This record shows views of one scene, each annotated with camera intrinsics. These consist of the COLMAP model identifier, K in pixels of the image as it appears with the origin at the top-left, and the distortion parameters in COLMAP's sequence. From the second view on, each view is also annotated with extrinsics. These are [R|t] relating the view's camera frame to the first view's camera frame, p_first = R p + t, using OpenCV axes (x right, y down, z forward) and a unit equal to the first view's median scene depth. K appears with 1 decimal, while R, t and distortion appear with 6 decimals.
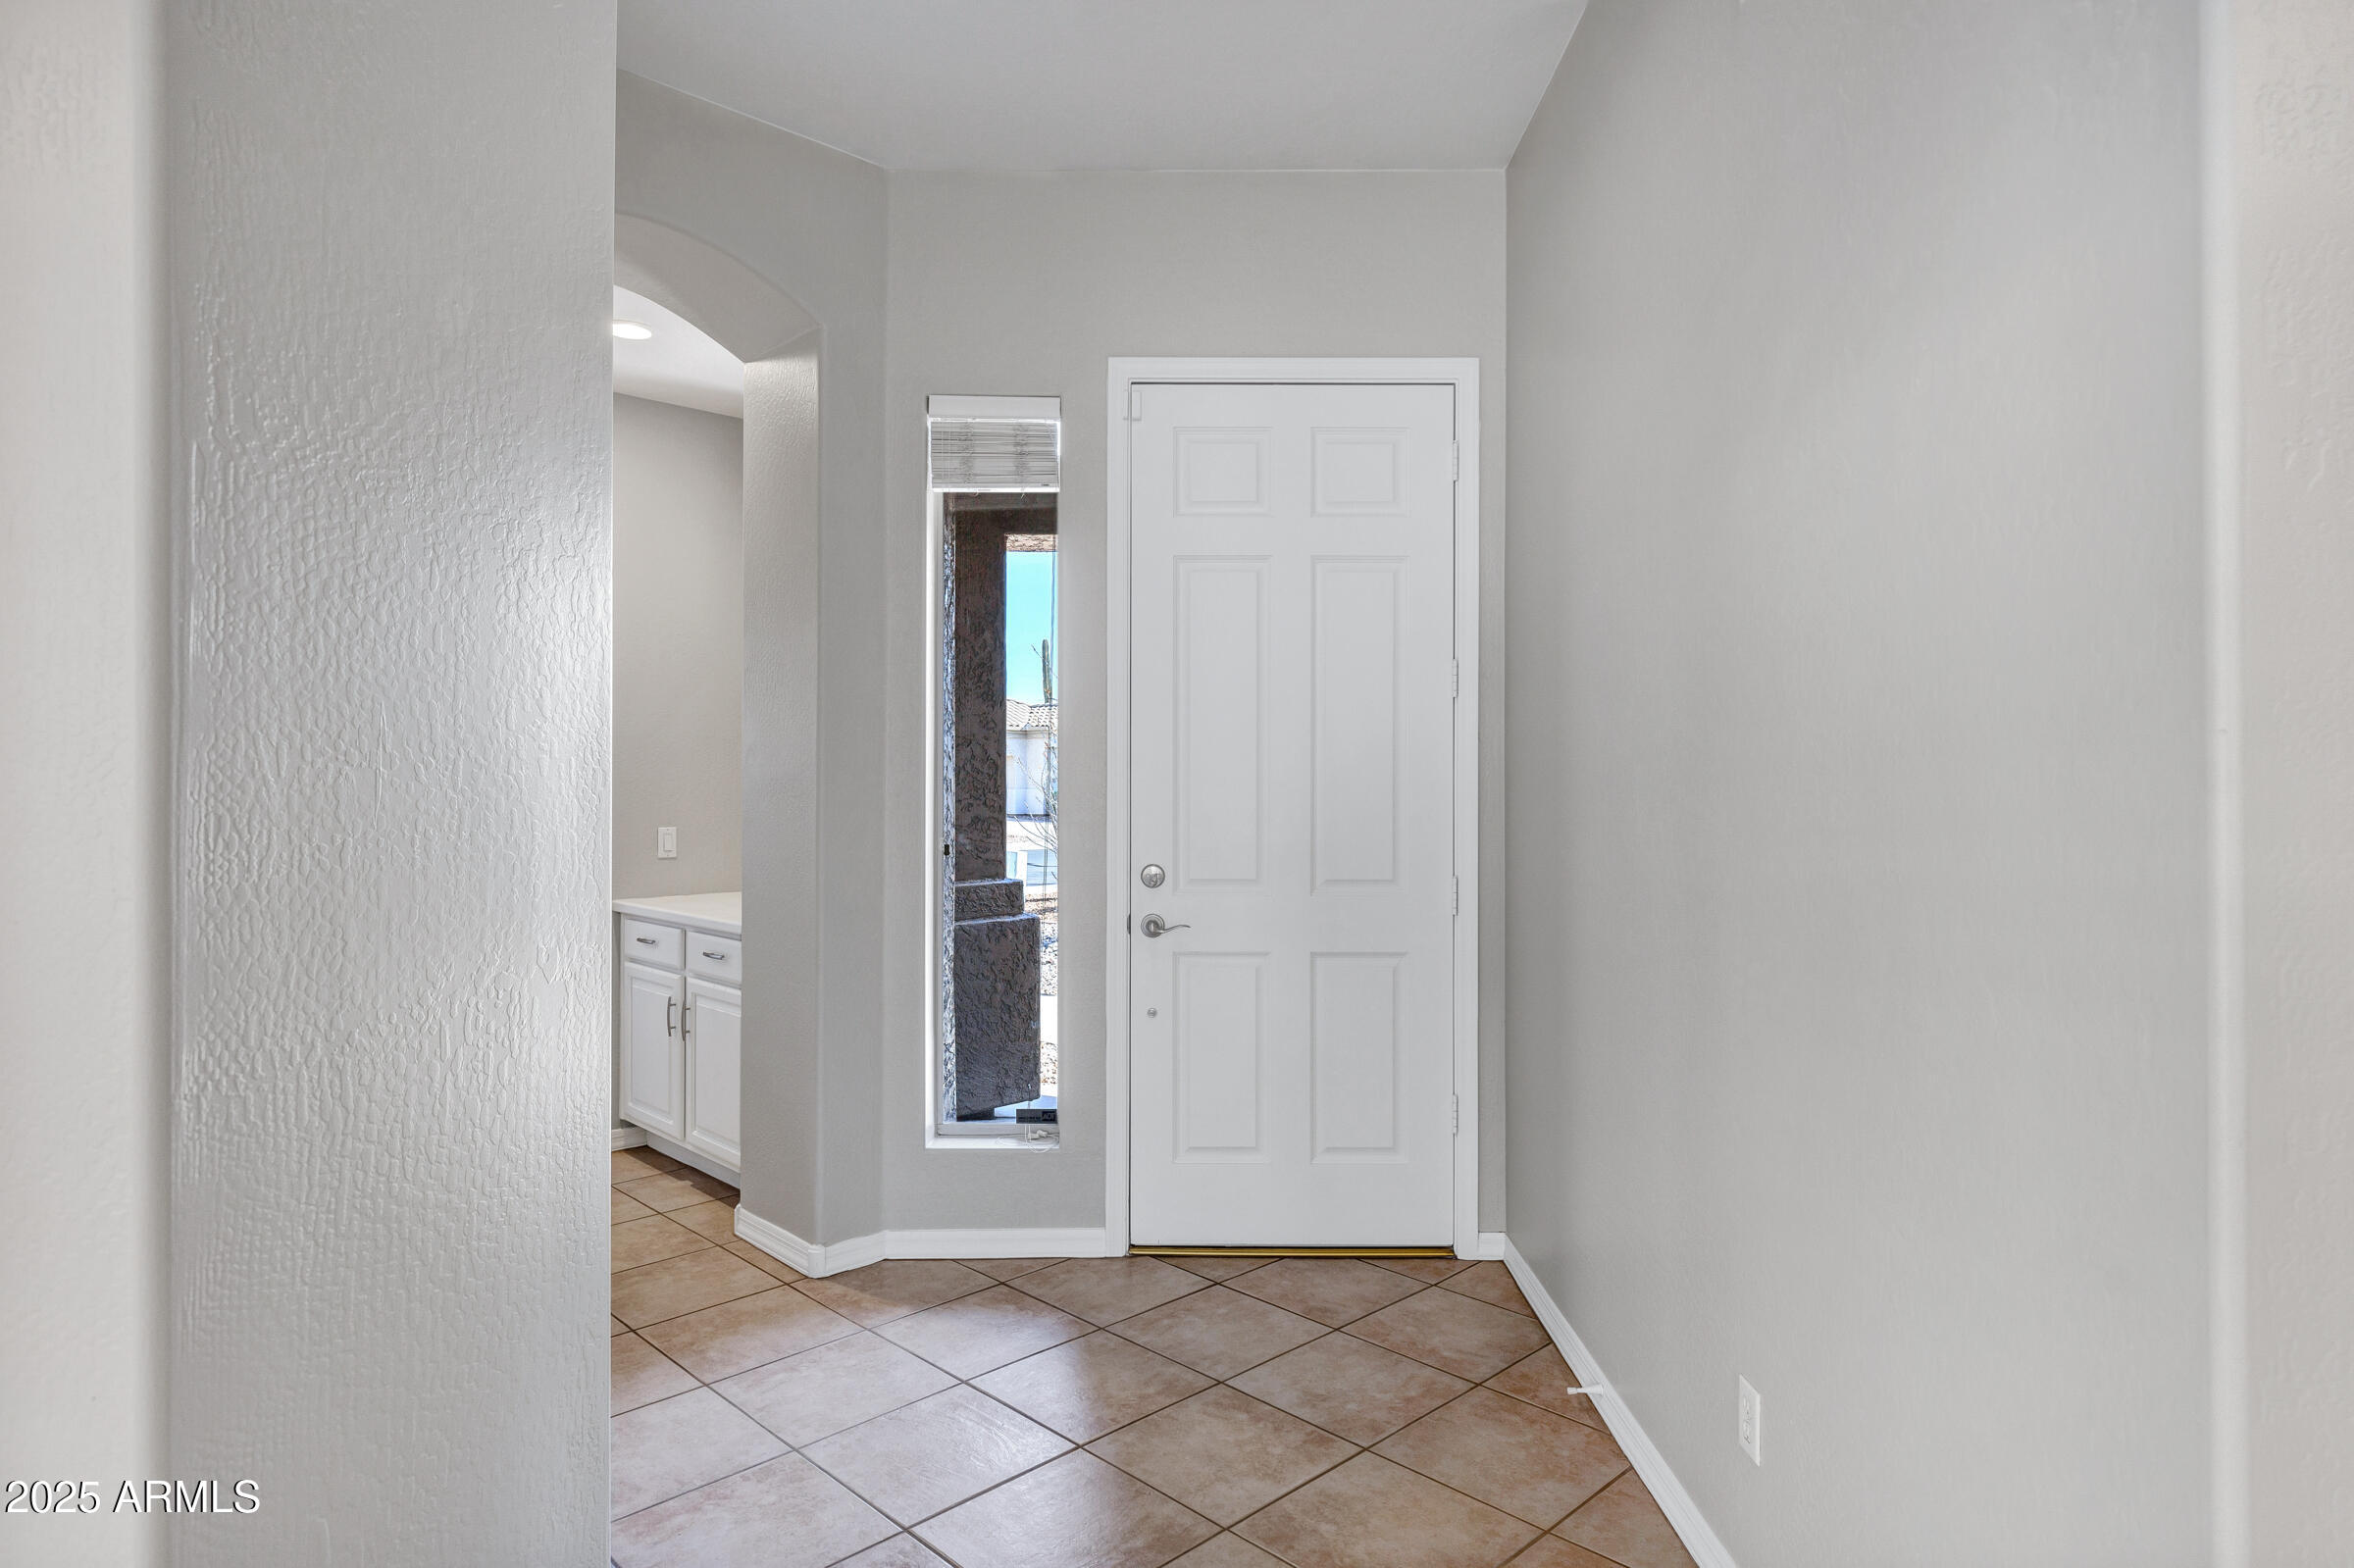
lens RADIAL K [[1310.4, 0, 1222.7], [0, 1310.4, 777.1], [0, 0, 1]] dist [-0.004598, -0.001815]
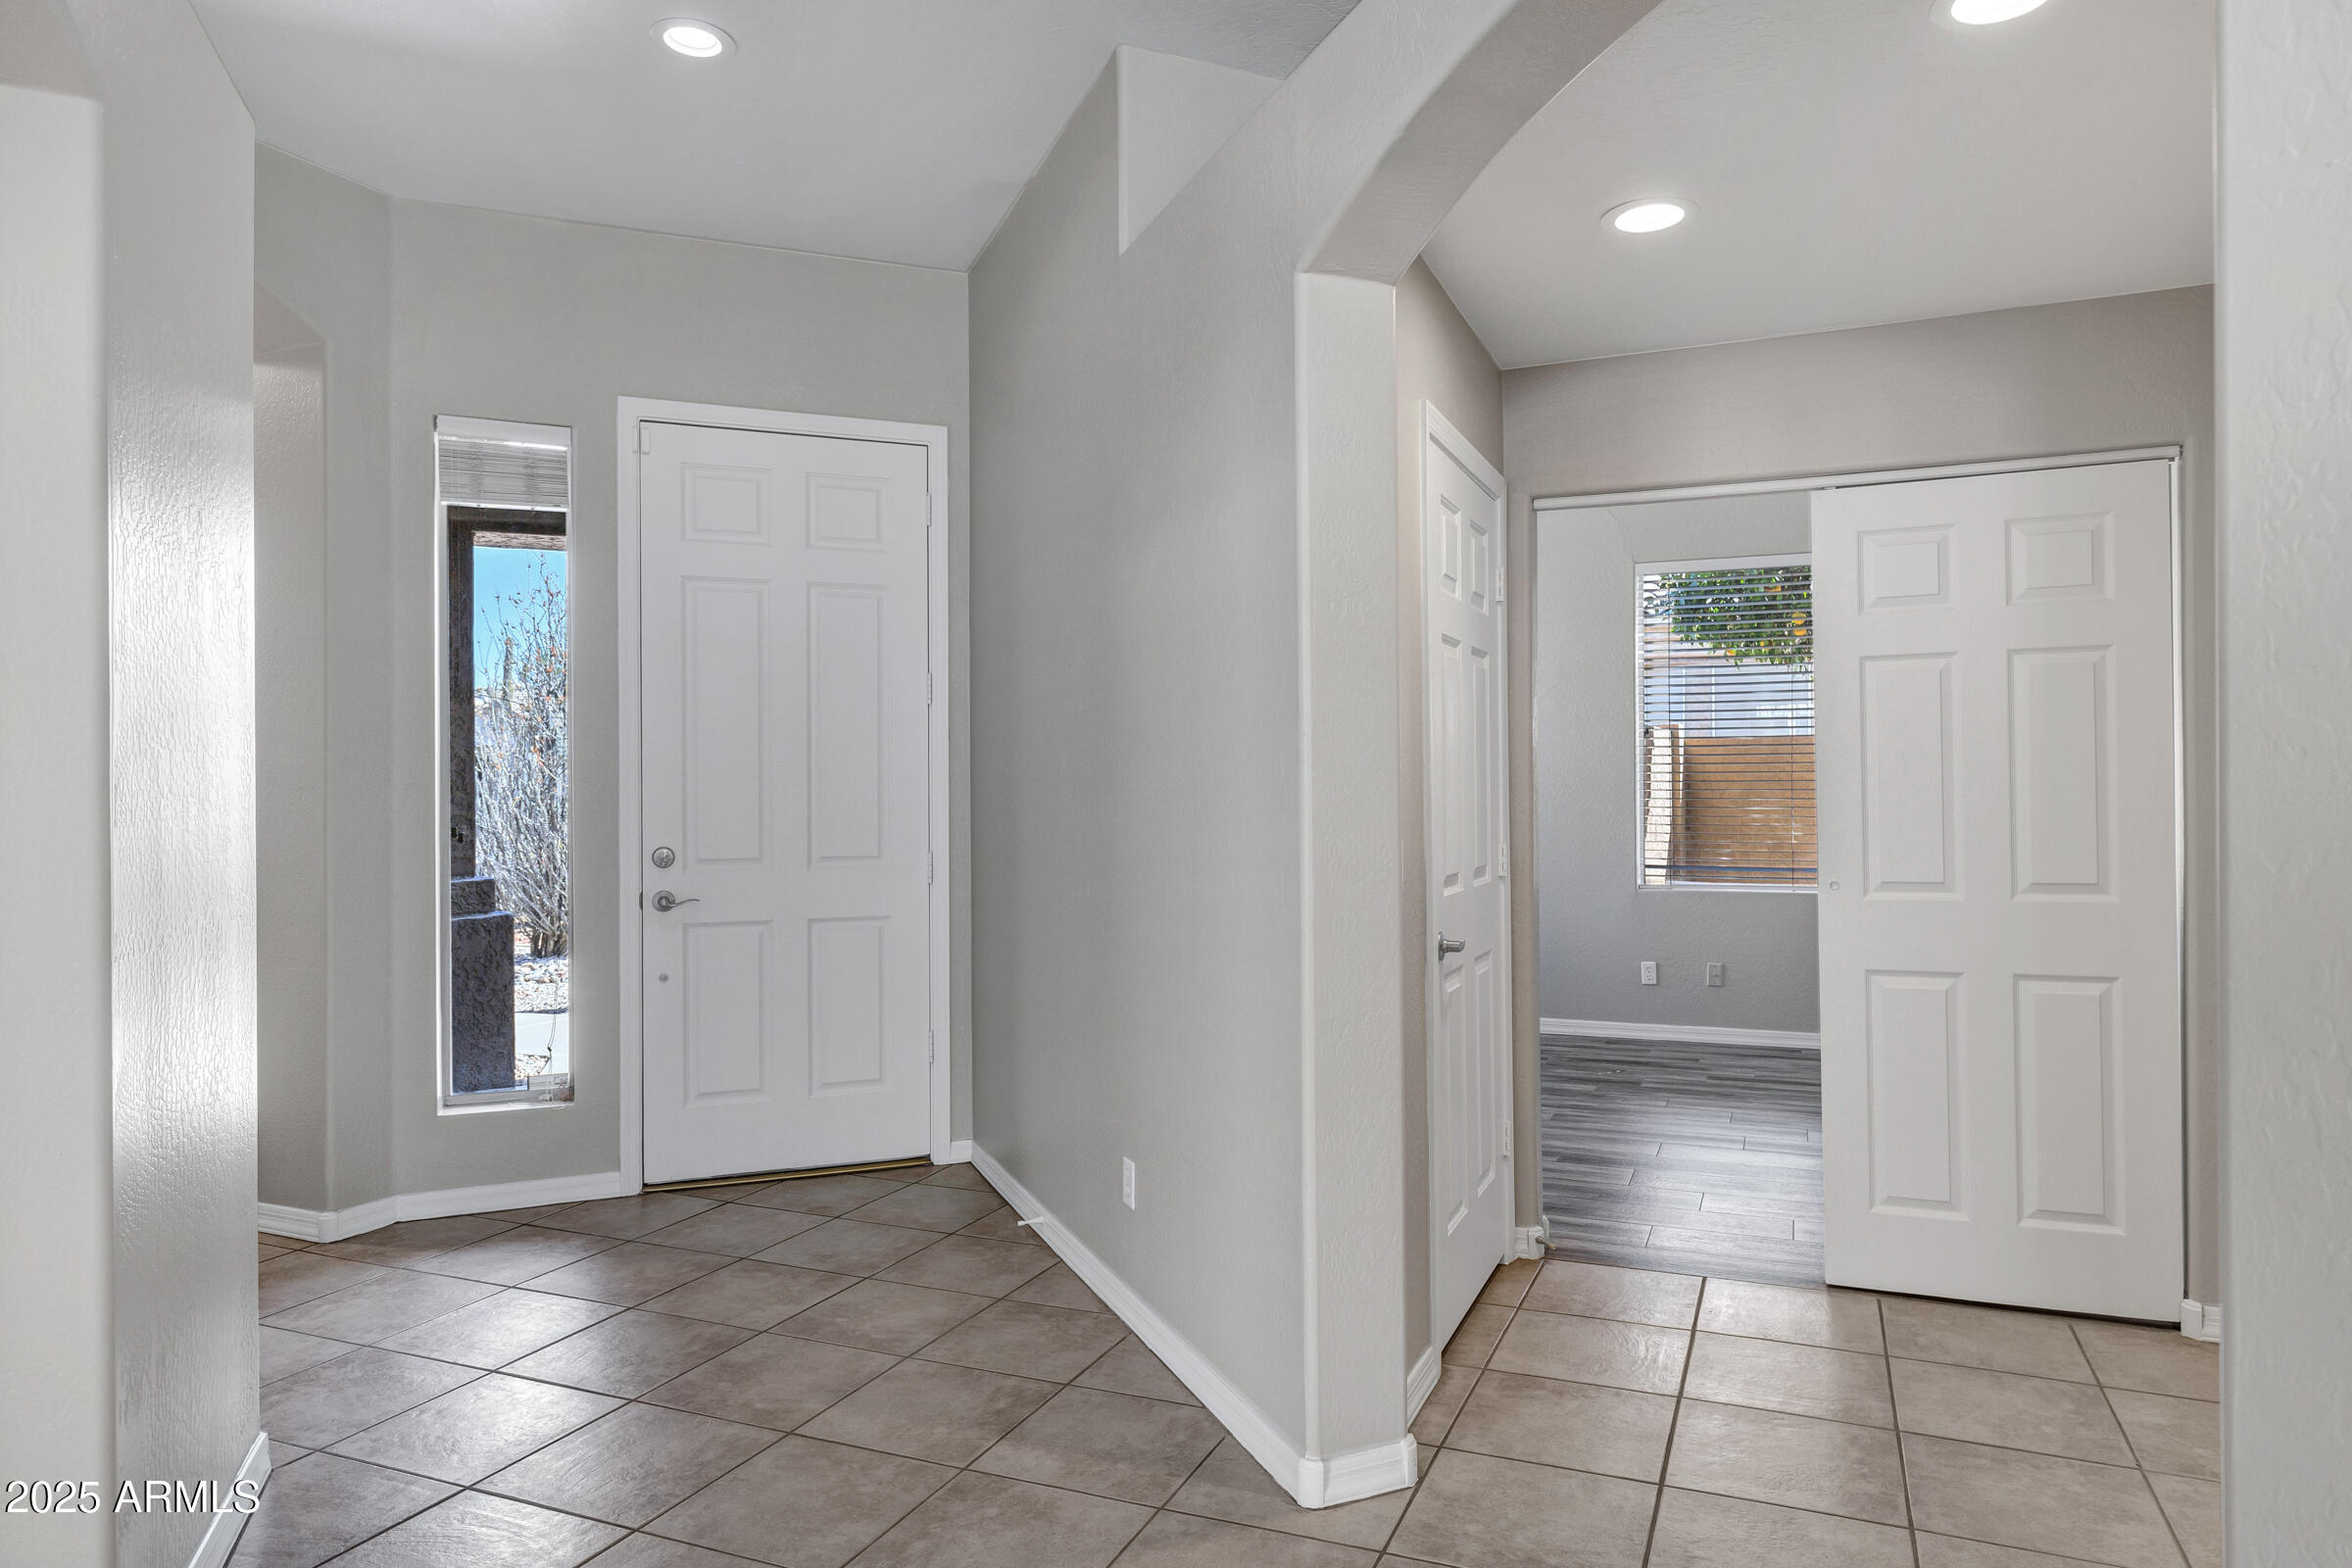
lens RADIAL K [[1413.2, 0, 1179.0], [0, 1413.2, 785.2], [0, 0, 1]] dist [0.023371, 0.001165]
pose [[0.937475, -0.005866, 0.348003, -0.064432], [0.005048, 0.999982, 0.003259, 0.011797], [-0.348016, -0.001298, 0.937488, -0.319502]]
